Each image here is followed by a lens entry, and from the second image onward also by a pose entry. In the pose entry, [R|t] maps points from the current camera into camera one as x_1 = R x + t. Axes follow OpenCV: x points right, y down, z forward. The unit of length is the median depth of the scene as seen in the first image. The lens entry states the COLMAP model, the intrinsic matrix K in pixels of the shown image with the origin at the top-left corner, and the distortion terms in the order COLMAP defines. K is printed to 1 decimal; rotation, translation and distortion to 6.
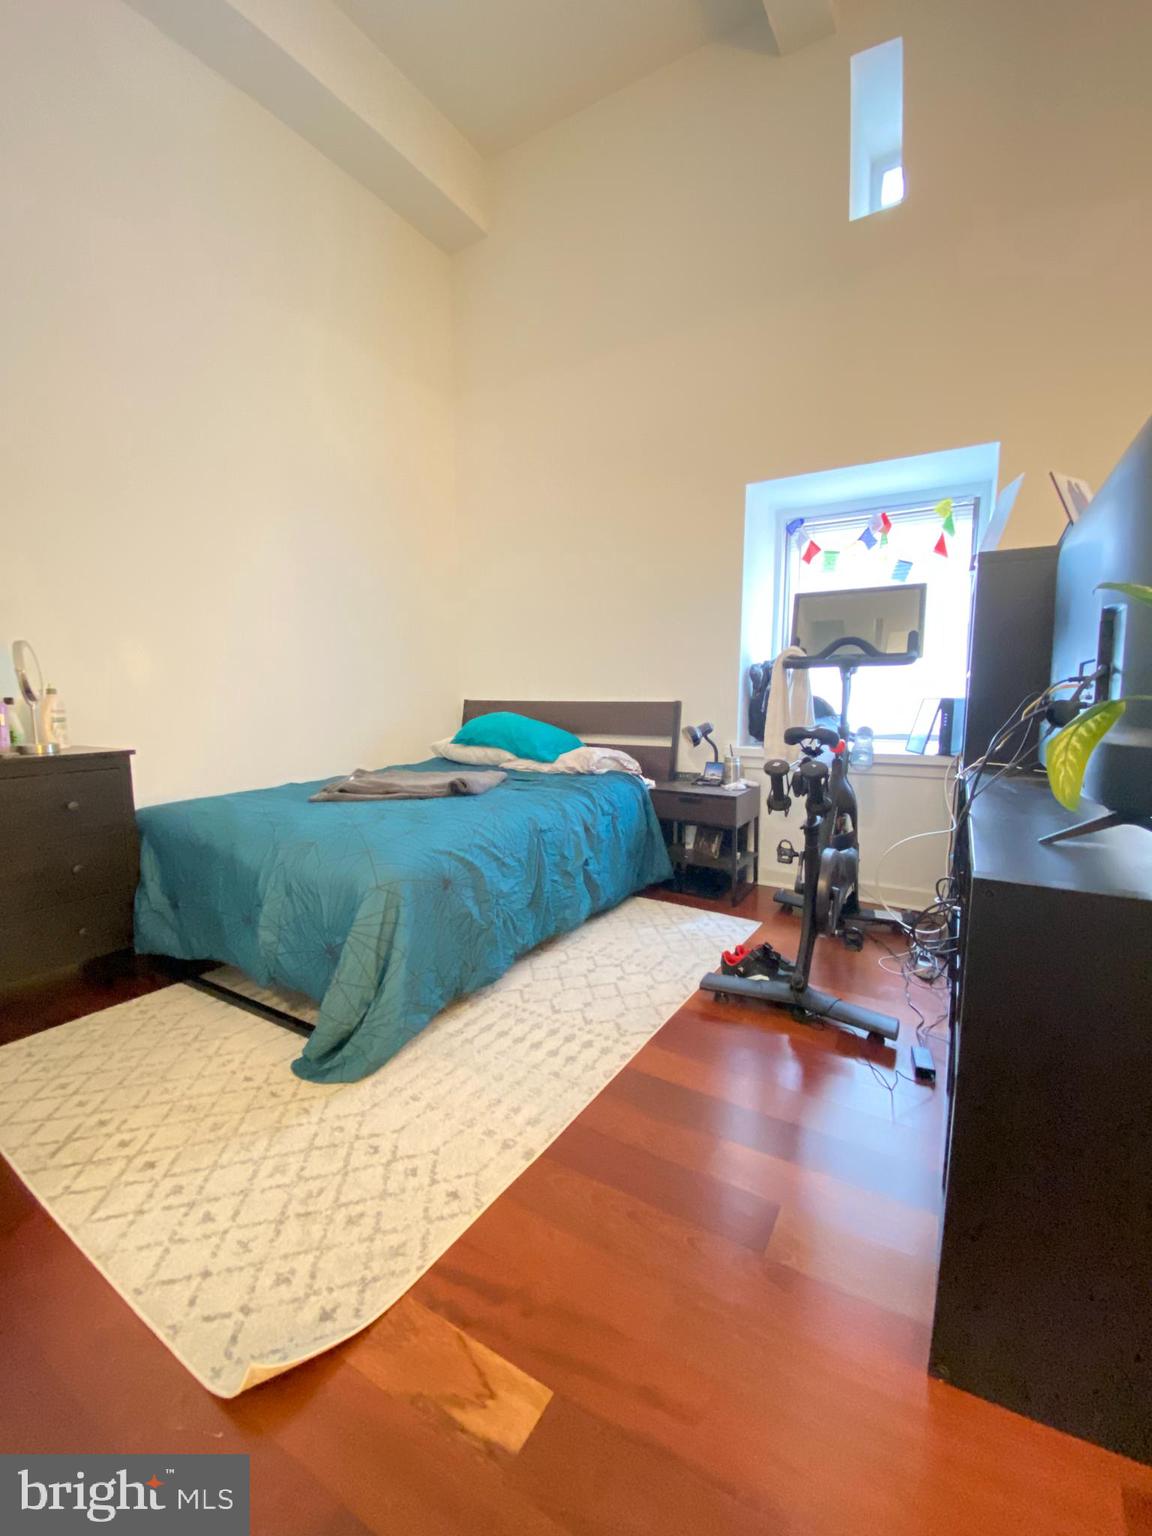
lens RADIAL K [[609.5, 0, 603.0], [0, 609.5, 759.8], [0, 0, 1]] dist [0.054998, -0.033726]
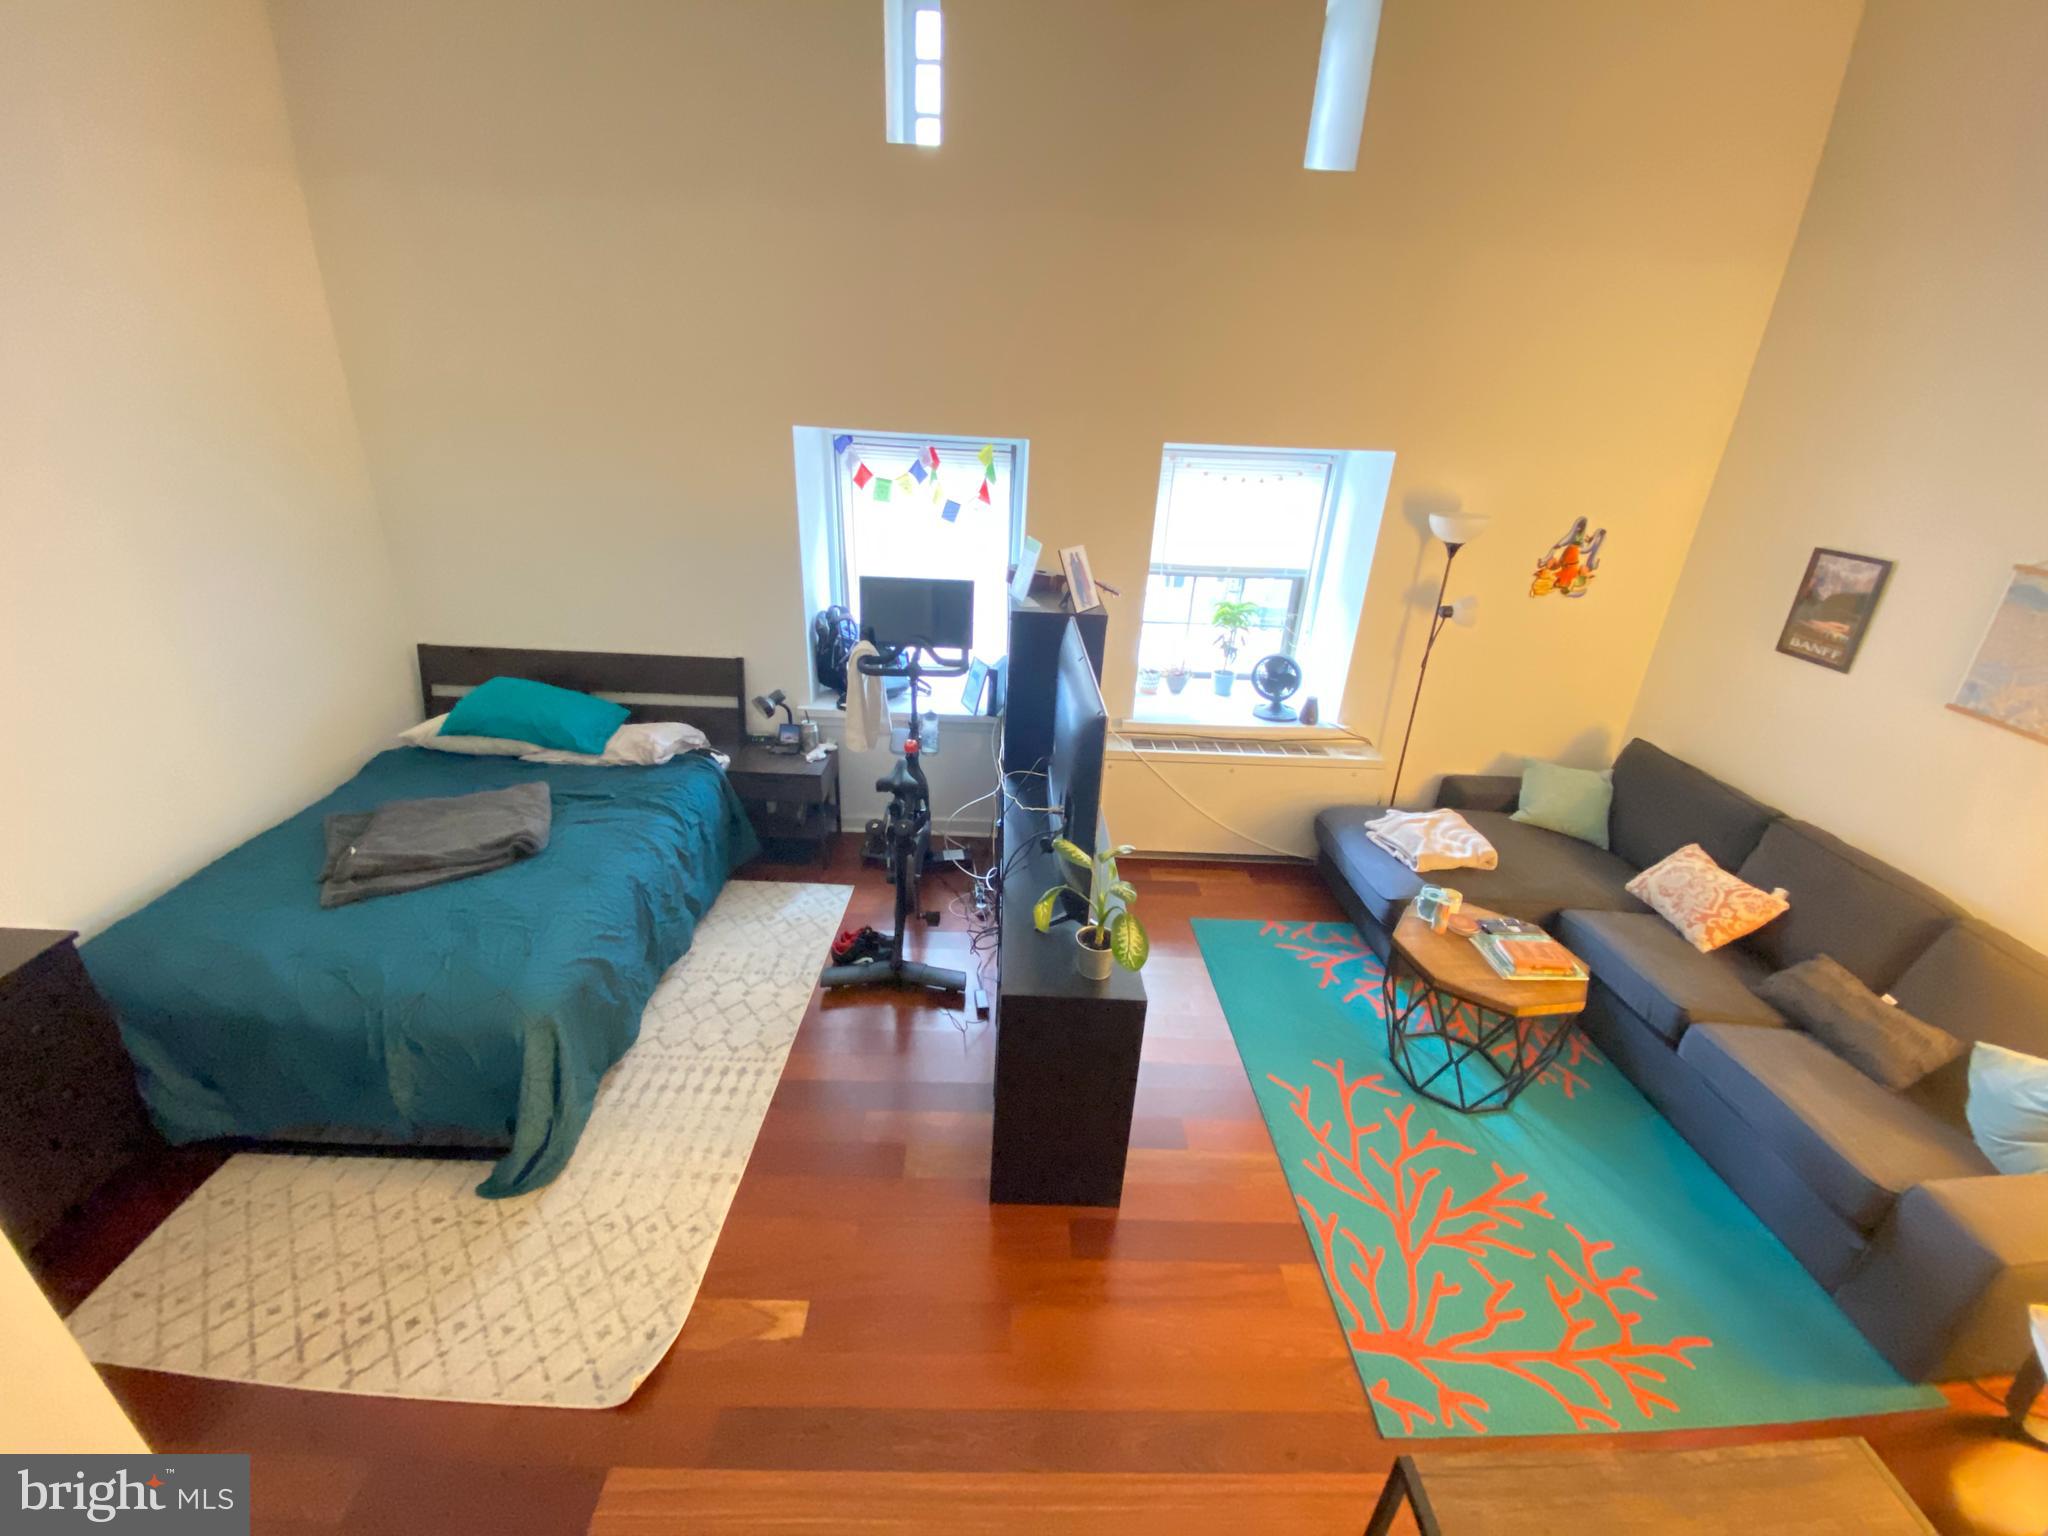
lens RADIAL K [[805.1, 0, 1022.3], [0, 805.1, 727.3], [0, 0, 1]] dist [0.021440, -0.014566]
pose [[0.858606, -0.156723, 0.488092, -0.207160], [0.011056, 0.957561, 0.288017, -0.600558], [-0.512517, -0.241897, 0.823901, -0.413370]]
